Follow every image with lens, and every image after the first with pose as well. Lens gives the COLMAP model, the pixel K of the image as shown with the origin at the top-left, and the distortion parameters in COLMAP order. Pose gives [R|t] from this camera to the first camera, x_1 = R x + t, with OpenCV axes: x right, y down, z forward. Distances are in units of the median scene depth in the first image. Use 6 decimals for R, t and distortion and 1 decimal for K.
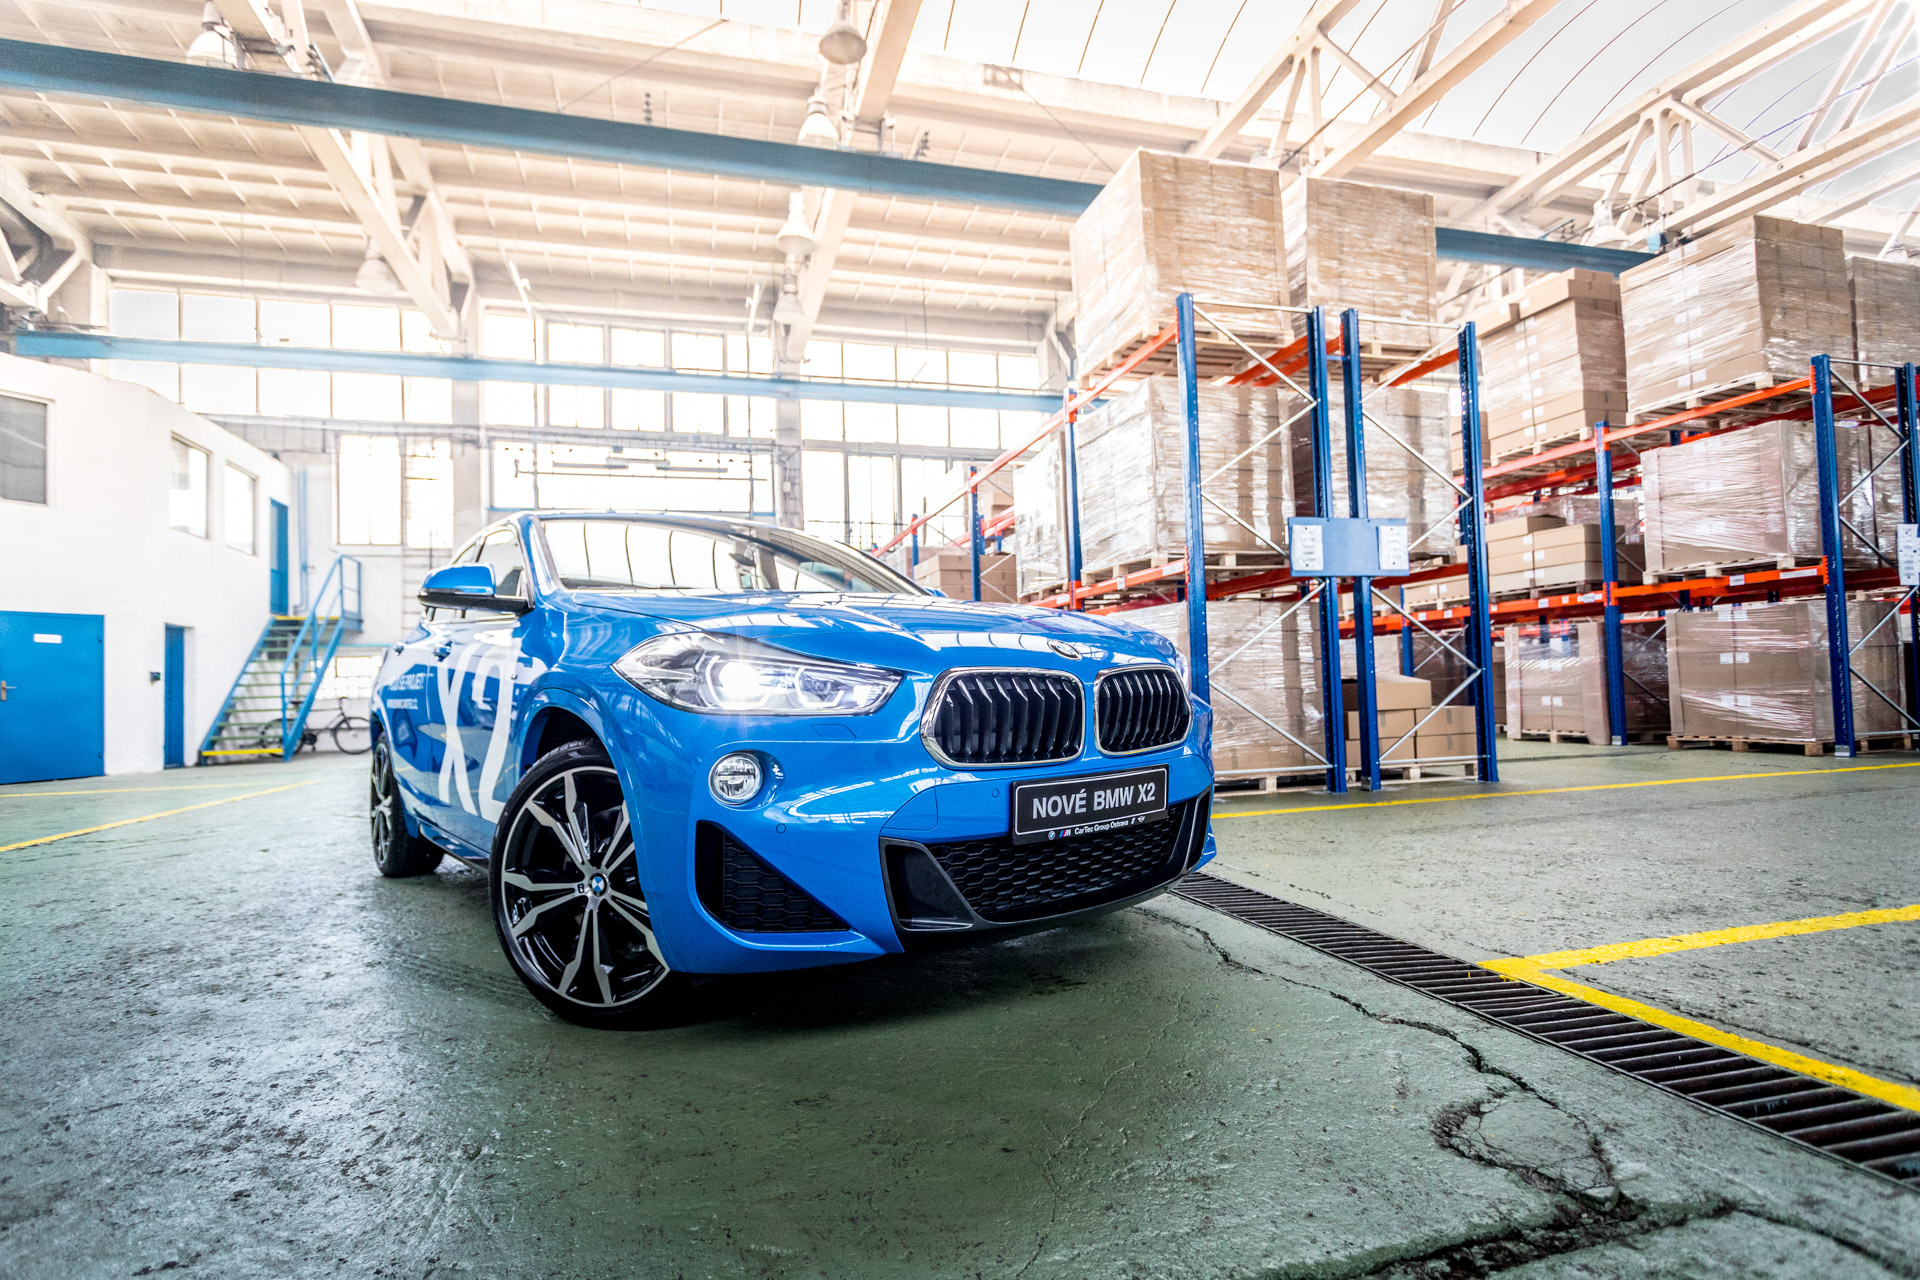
lens RADIAL K [[918.0, 0, 934.7], [0, 918.0, 653.3], [0, 0, 1]] dist [0.004725, 0.001177]
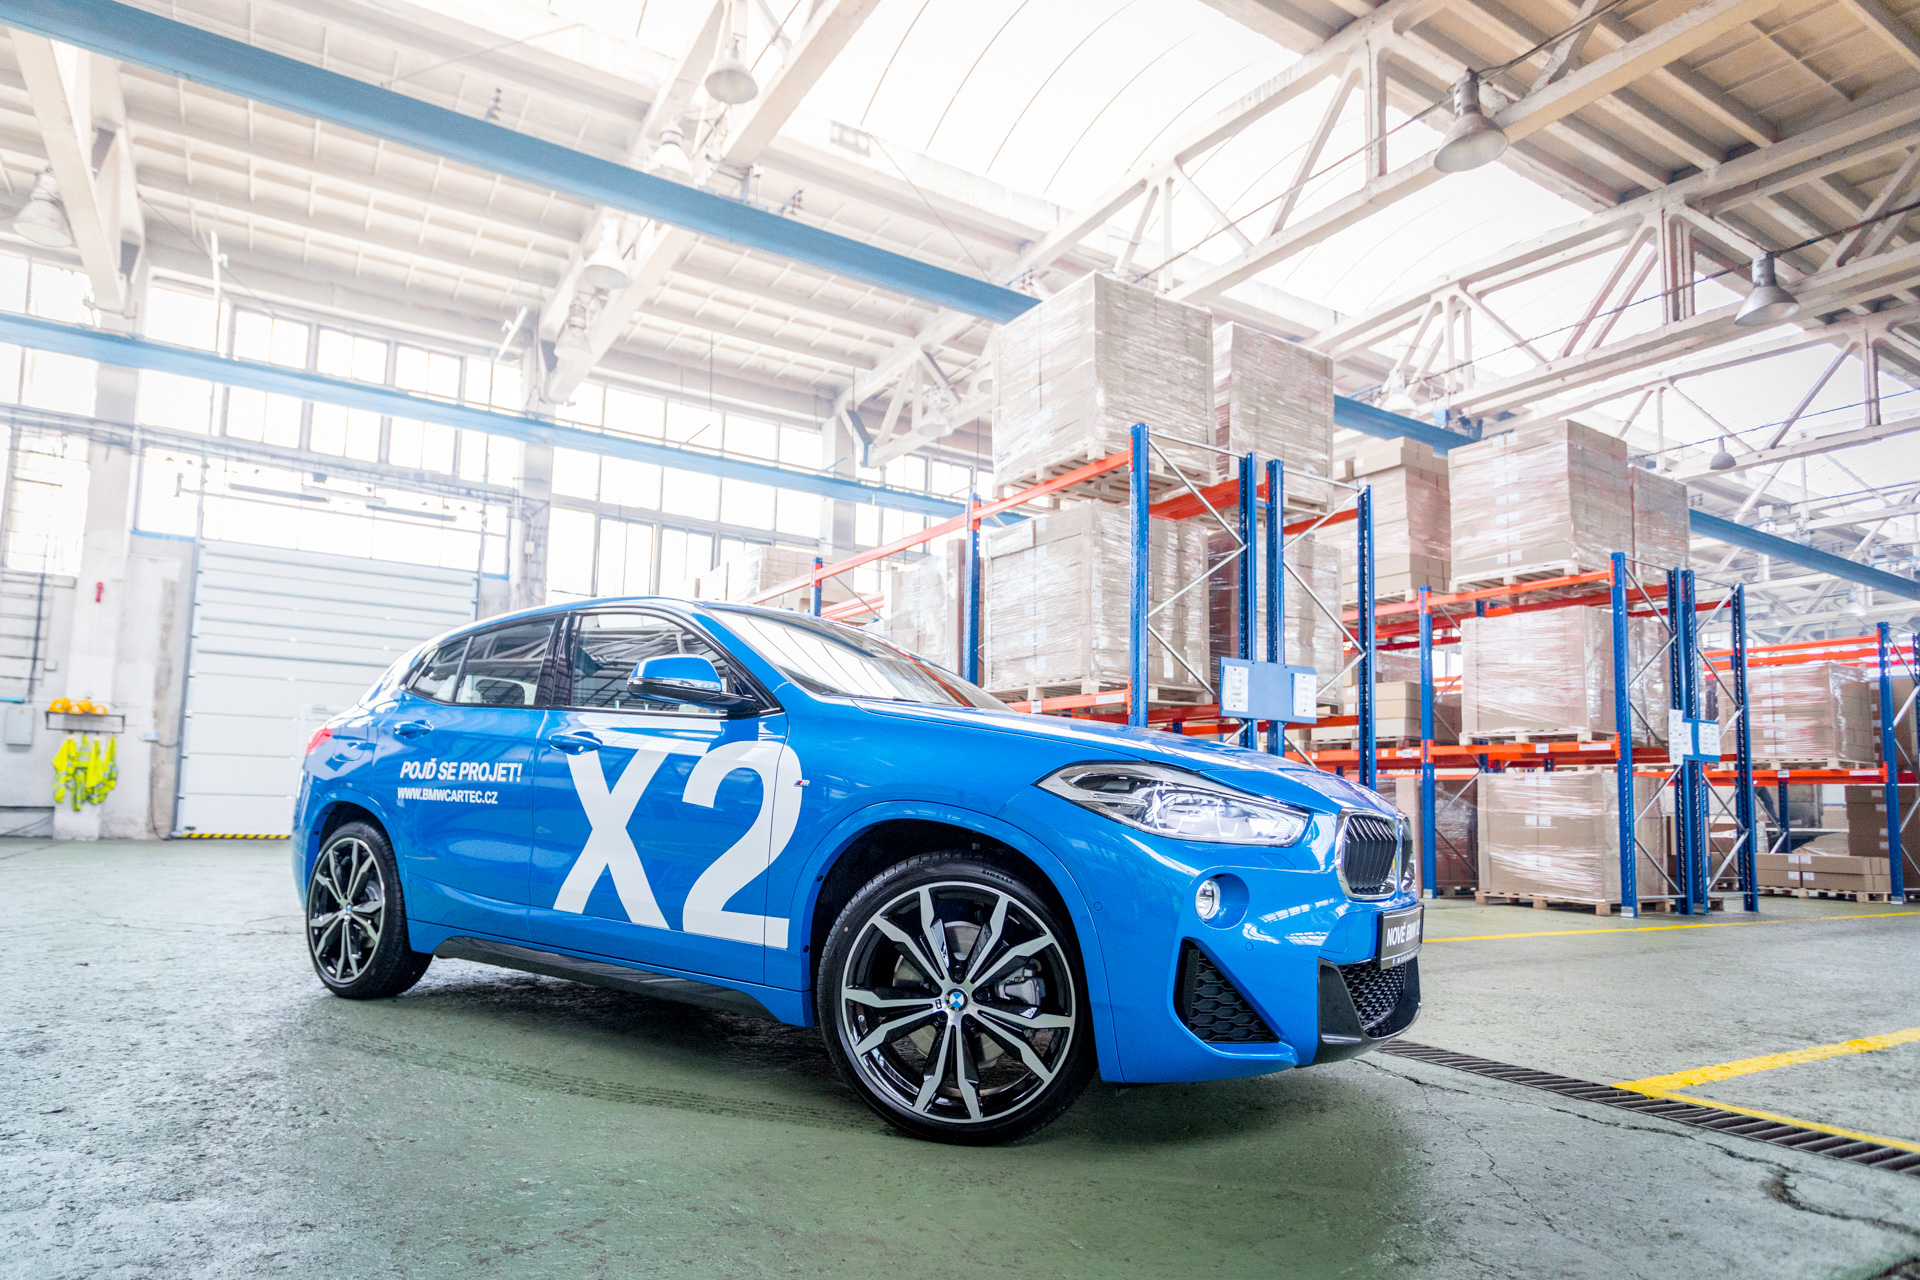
lens RADIAL K [[1078.6, 0, 850.9], [0, 1078.6, 705.8], [0, 0, 1]] dist [0.001364, 0.001160]
pose [[0.969681, 0.081061, 0.230538, -0.162266], [-0.068927, 0.995802, -0.060222, 0.002166], [-0.234452, 0.042506, 0.971198, -0.027177]]
